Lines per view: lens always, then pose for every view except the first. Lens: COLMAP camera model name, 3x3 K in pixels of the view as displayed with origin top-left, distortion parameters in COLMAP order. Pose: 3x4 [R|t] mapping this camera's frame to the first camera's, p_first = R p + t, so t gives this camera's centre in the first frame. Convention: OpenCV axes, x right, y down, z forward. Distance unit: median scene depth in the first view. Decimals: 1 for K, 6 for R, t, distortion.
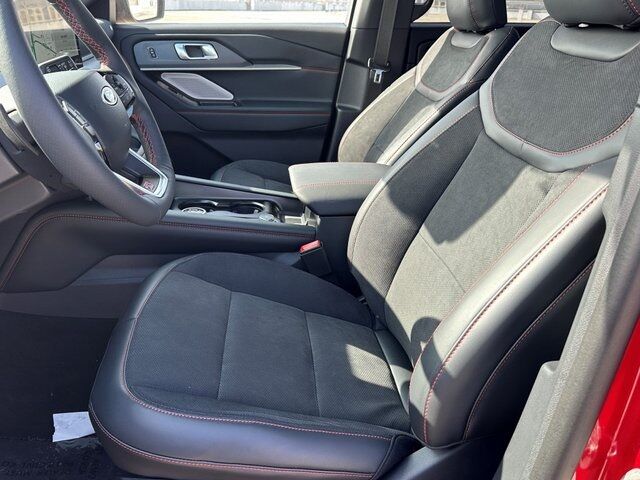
lens RADIAL K [[520.8, 0, 320.0], [0, 520.8, 240.0], [0, 0, 1]] dist [0.067056, -0.087632]
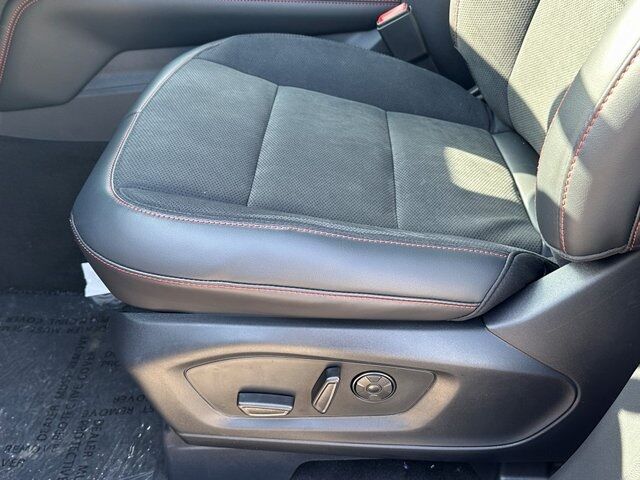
lens RADIAL K [[632.2, 0, 320.0], [0, 632.2, 240.0], [0, 0, 1]] dist [0.166228, -0.430363]
pose [[0.981670, -0.024678, -0.188984, 0.043925], [0.064881, 0.975628, 0.209620, 0.135434], [0.179205, -0.218039, 0.959346, 0.160996]]
